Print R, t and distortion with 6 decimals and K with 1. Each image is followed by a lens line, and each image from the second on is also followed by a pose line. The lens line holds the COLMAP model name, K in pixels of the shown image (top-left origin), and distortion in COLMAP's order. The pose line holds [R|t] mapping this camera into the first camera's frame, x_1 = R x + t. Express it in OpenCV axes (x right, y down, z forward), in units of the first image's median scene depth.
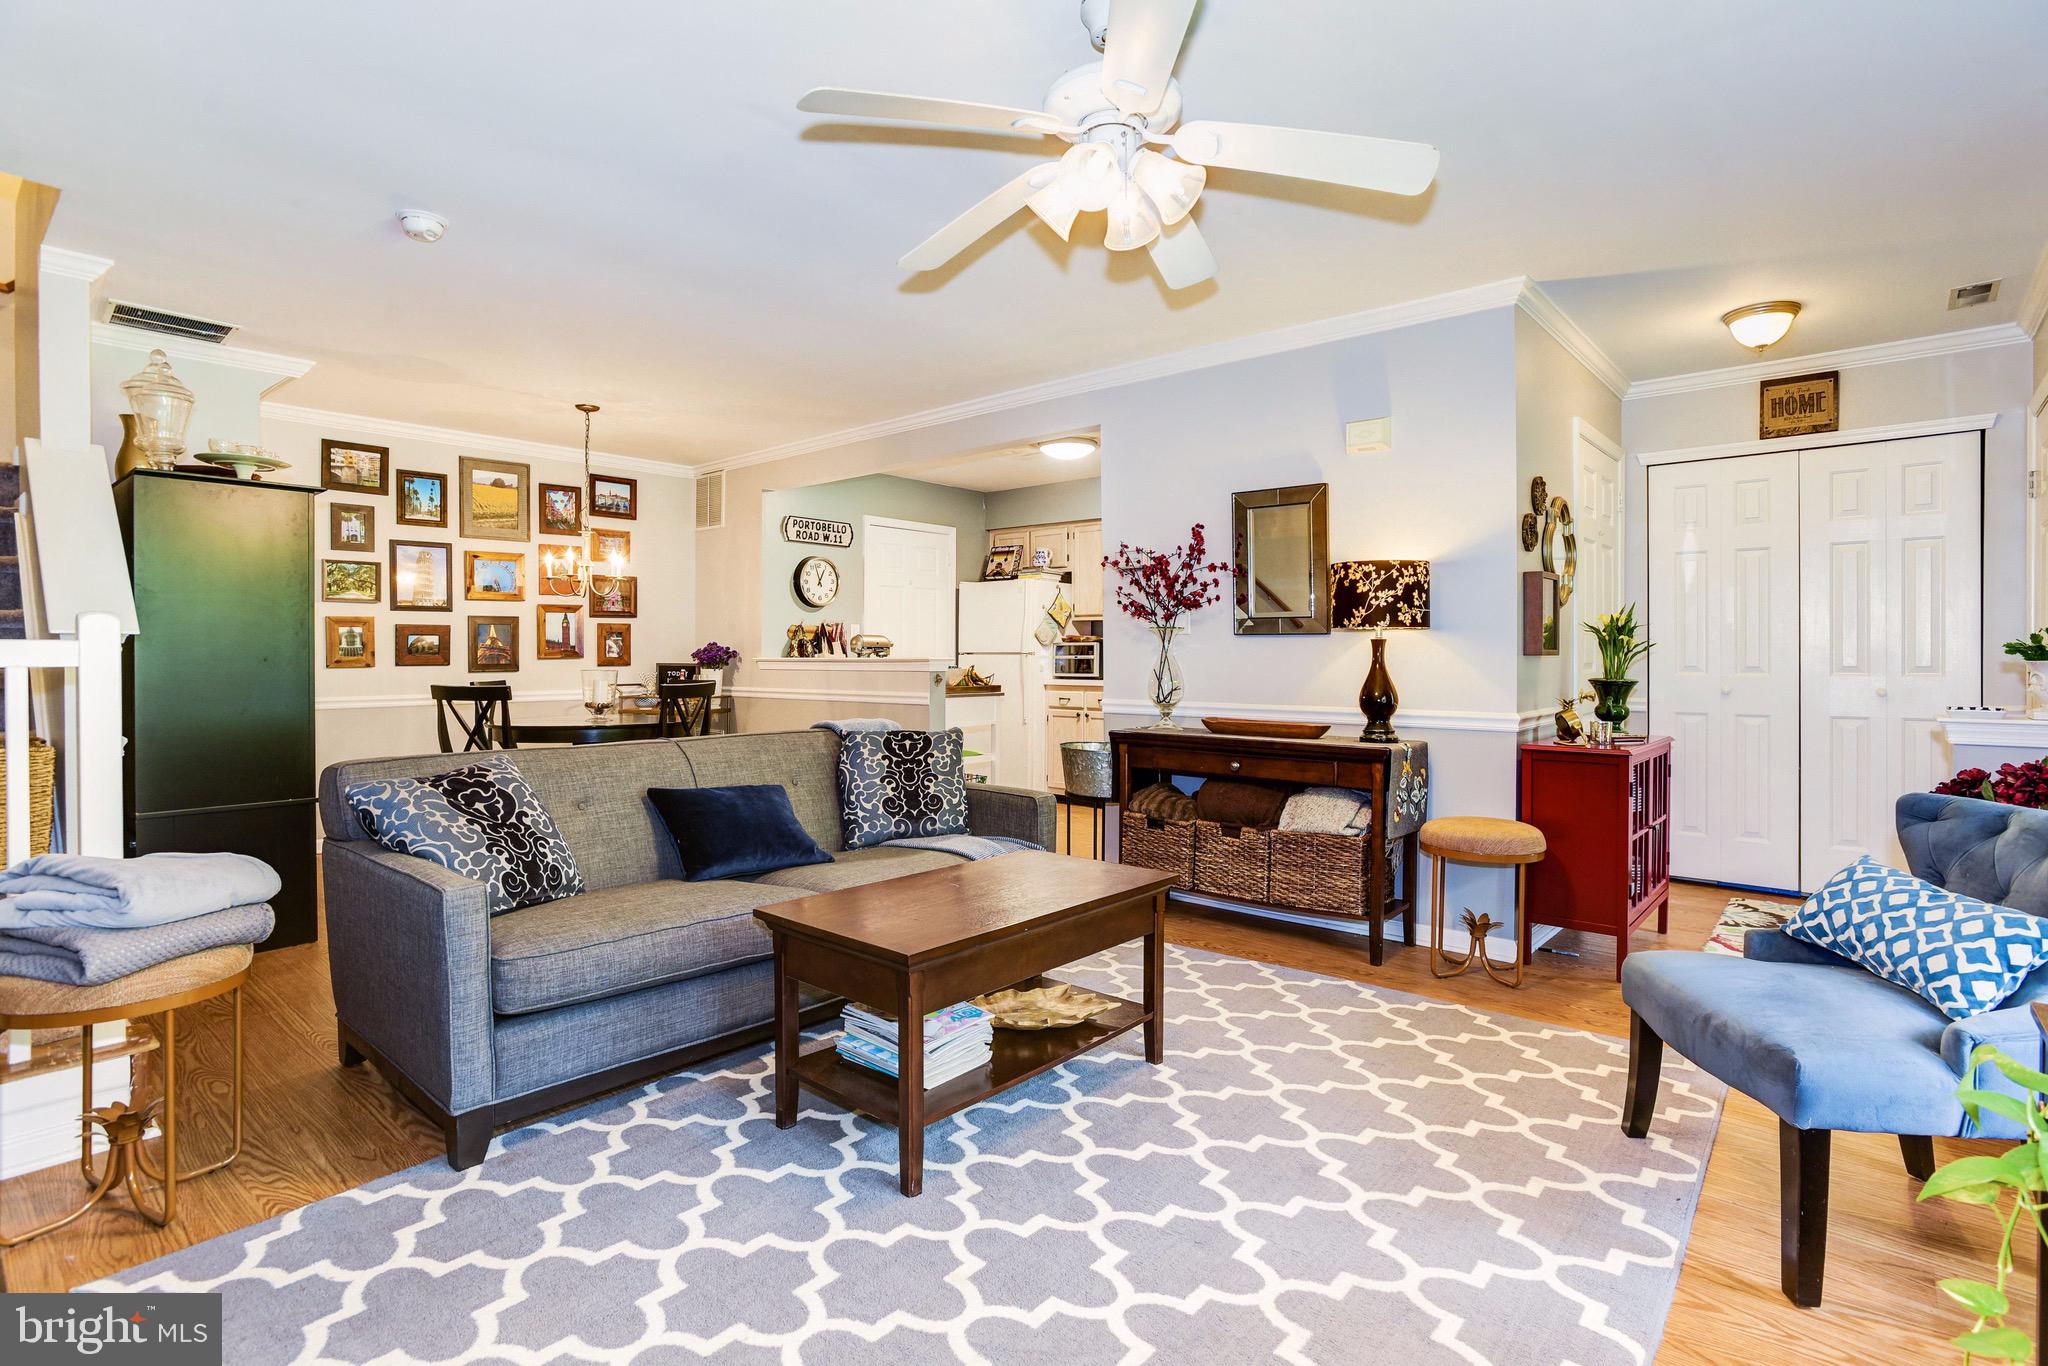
lens RADIAL K [[992.2, 0, 1033.9], [0, 992.2, 658.2], [0, 0, 1]] dist [0.001274, 0.000389]
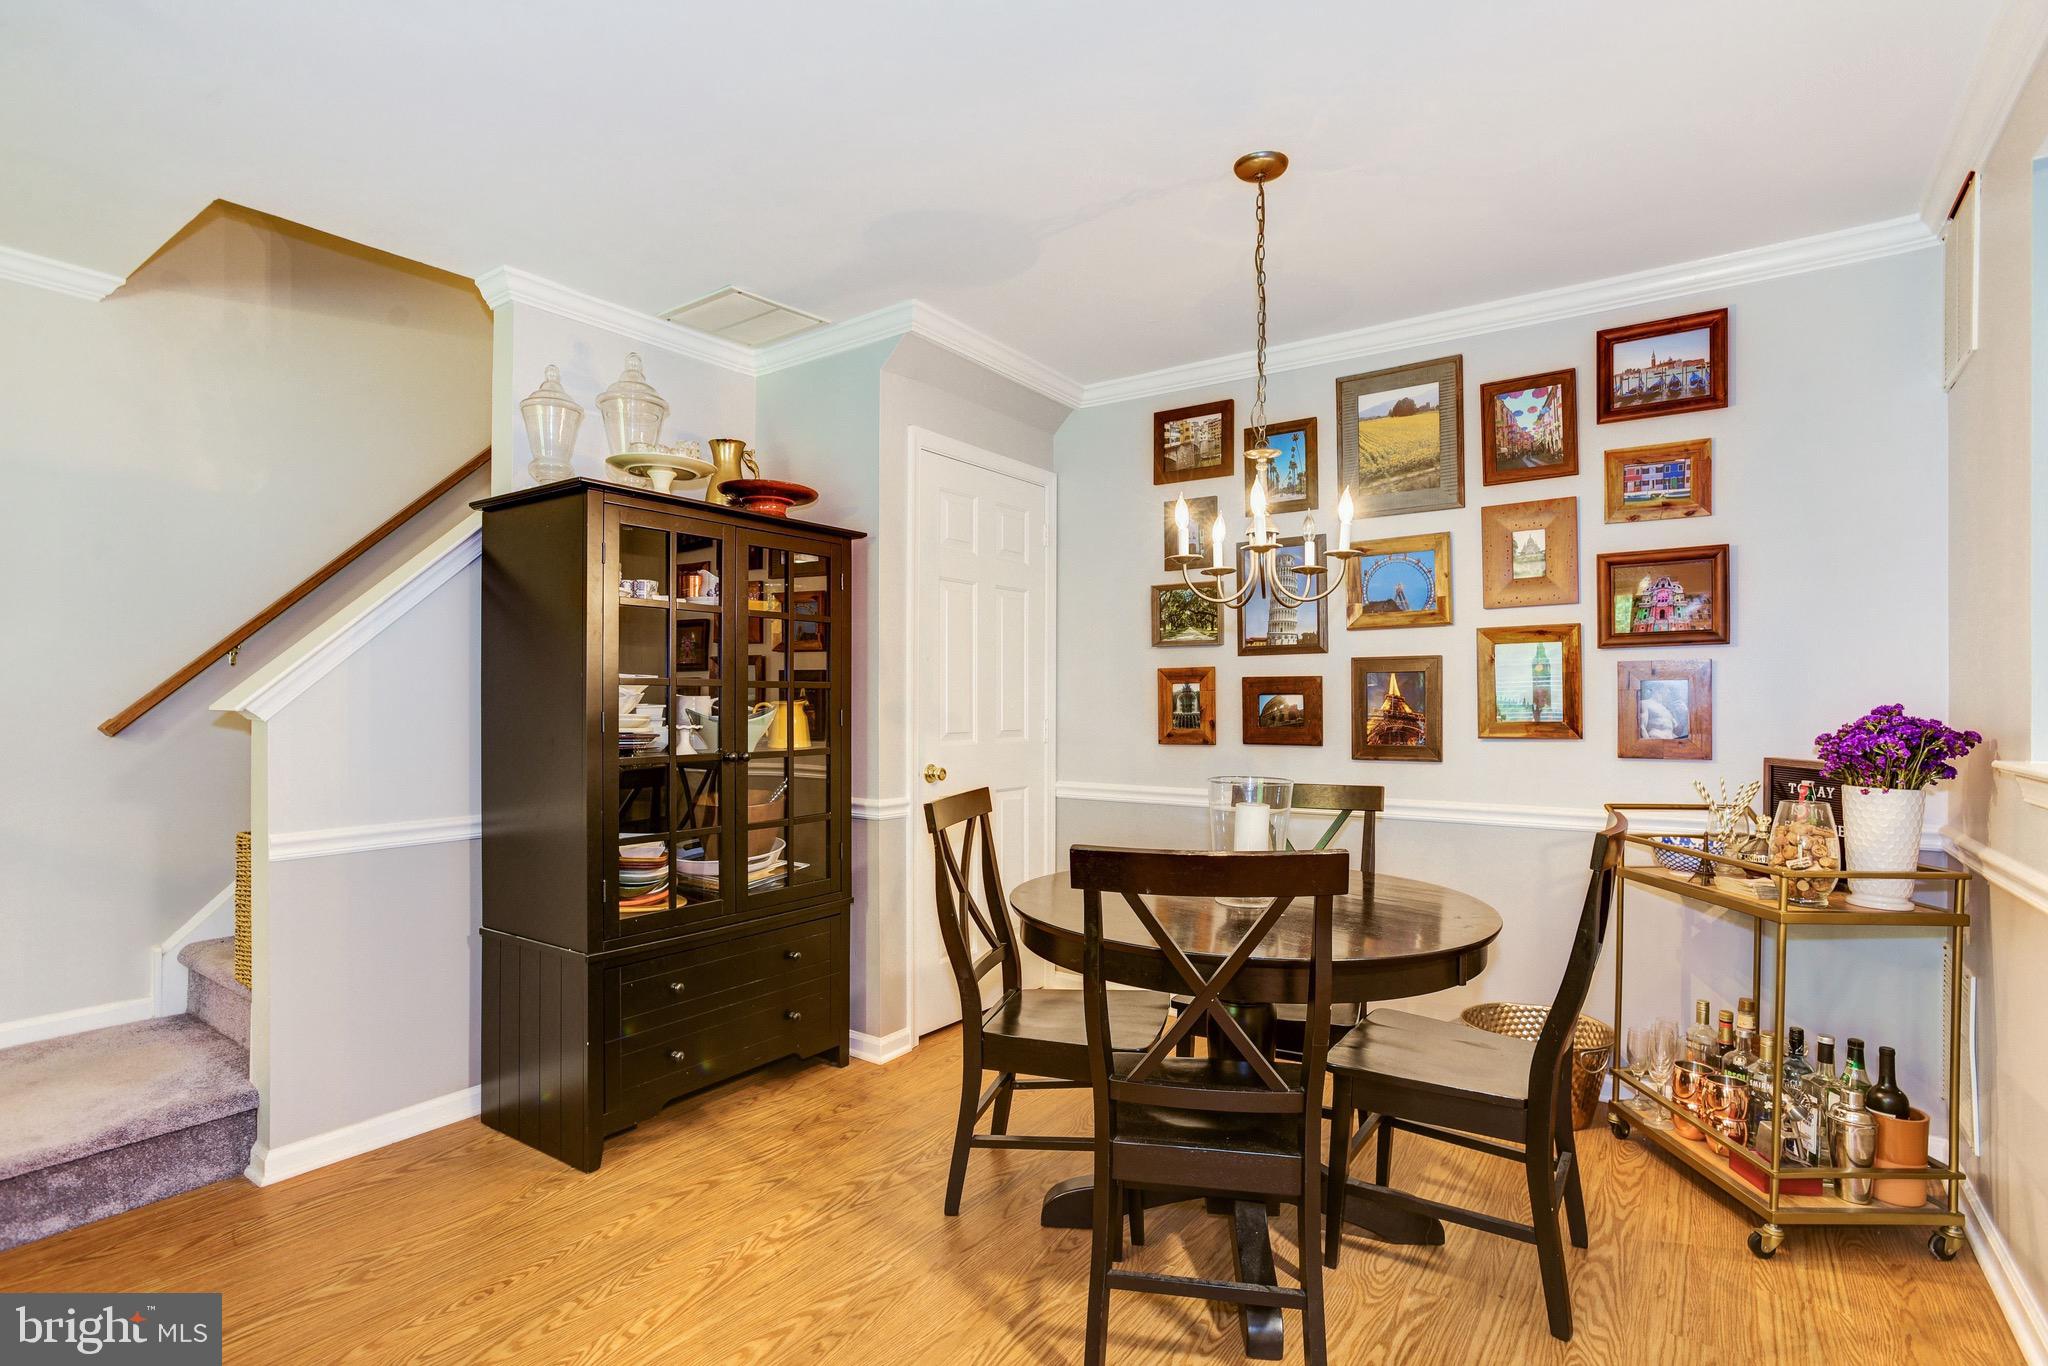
lens RADIAL K [[1004.9, 0, 1027.5], [0, 1004.9, 695.2], [0, 0, 1]] dist [-0.040613, 0.007801]
pose [[0.129182, -0.005568, -0.991605, -0.033827], [-0.005014, 0.999968, -0.006268, -0.016819], [0.991608, 0.005782, 0.129150, 0.716950]]
